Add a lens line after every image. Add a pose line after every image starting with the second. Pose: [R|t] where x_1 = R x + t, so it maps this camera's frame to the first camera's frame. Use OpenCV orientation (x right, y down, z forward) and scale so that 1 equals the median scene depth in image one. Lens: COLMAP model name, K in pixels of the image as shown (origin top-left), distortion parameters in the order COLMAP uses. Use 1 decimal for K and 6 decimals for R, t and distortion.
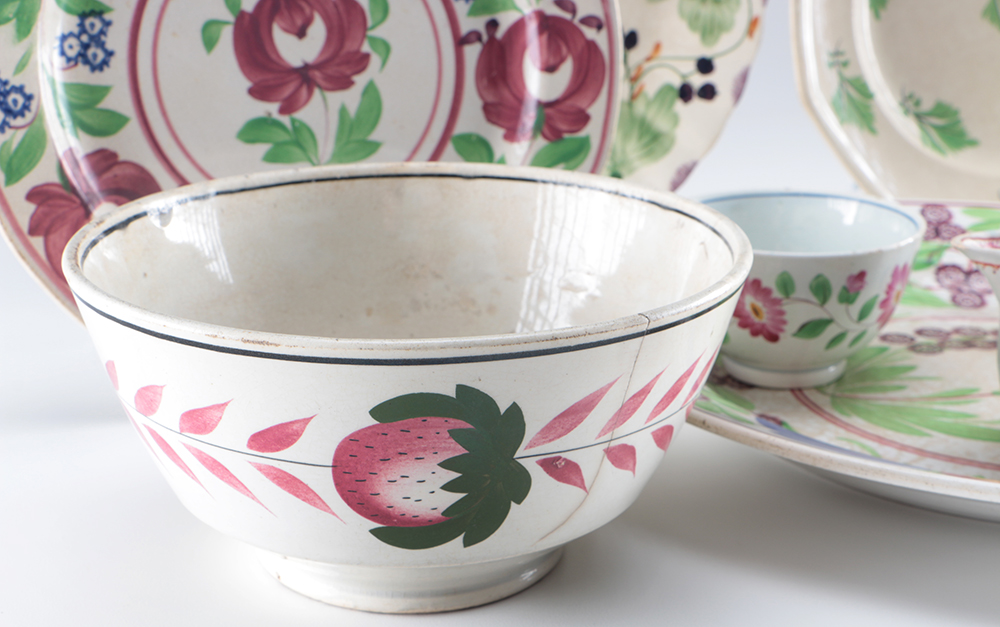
lens RADIAL K [[1578.5, 0, 498.5], [0, 1578.5, 318.1], [0, 0, 1]] dist [0.084879, 0.000000]
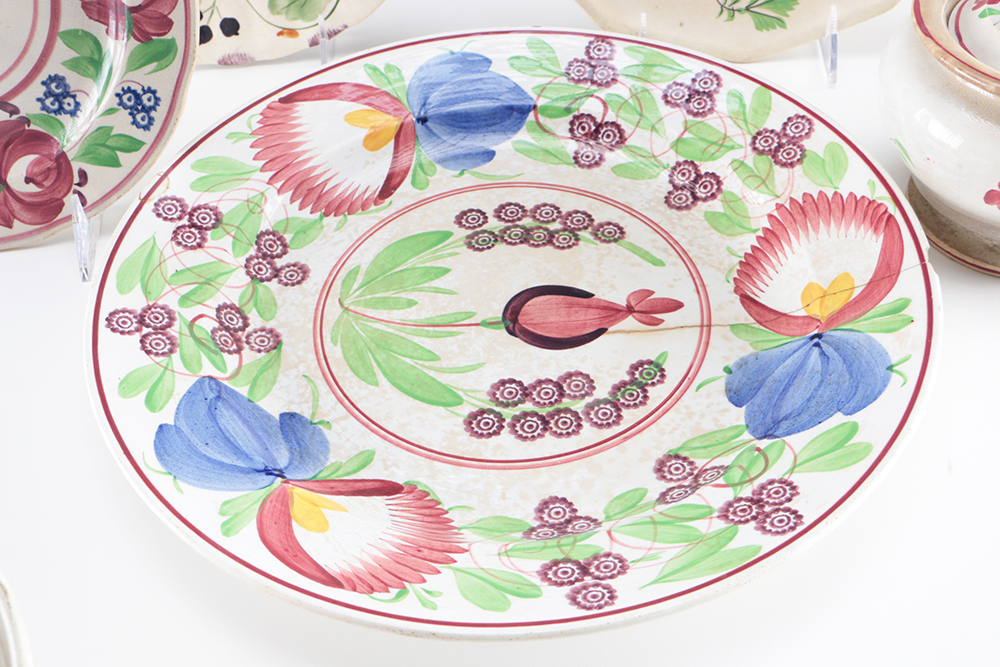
lens RADIAL K [[1203.4, 0, 494.7], [0, 1203.4, 338.3], [0, 0, 1]] dist [-0.011696, 0.000000]
pose [[0.971010, 0.123371, -0.204743, 0.380298], [-0.010434, 0.877581, 0.479315, -0.271169], [0.238812, -0.463284, 0.853427, 0.199331]]
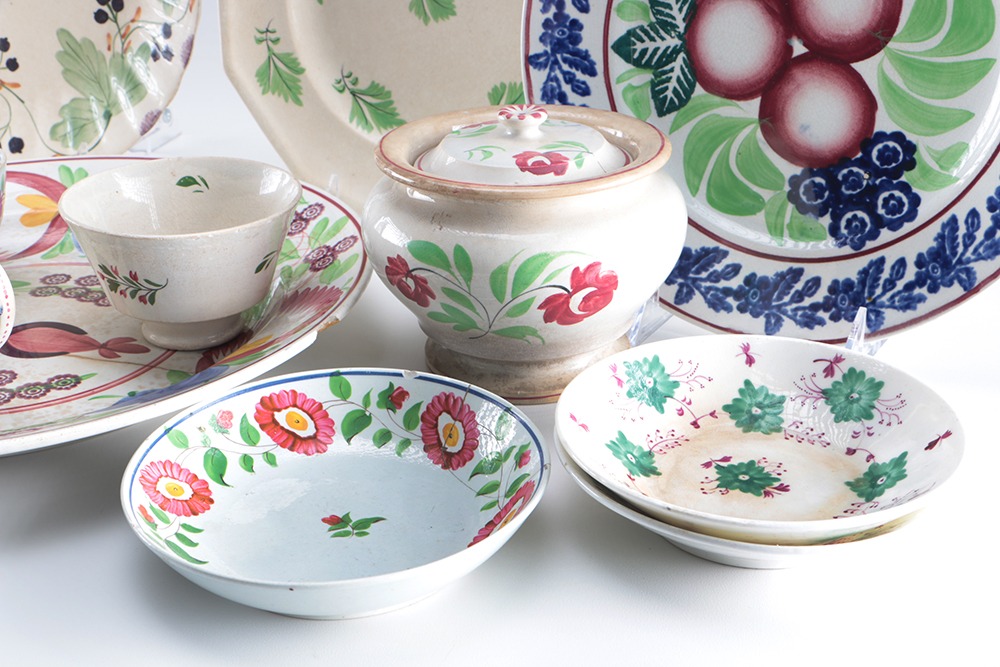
lens RADIAL K [[1489.1, 0, 509.5], [0, 1489.1, 324.4], [0, 0, 1]] dist [0.107864, 0.000000]
pose [[0.841432, 0.190815, -0.505550, 0.964022], [-0.130627, 0.979657, 0.152347, -0.149169], [0.524336, -0.062151, 0.849240, 0.159112]]
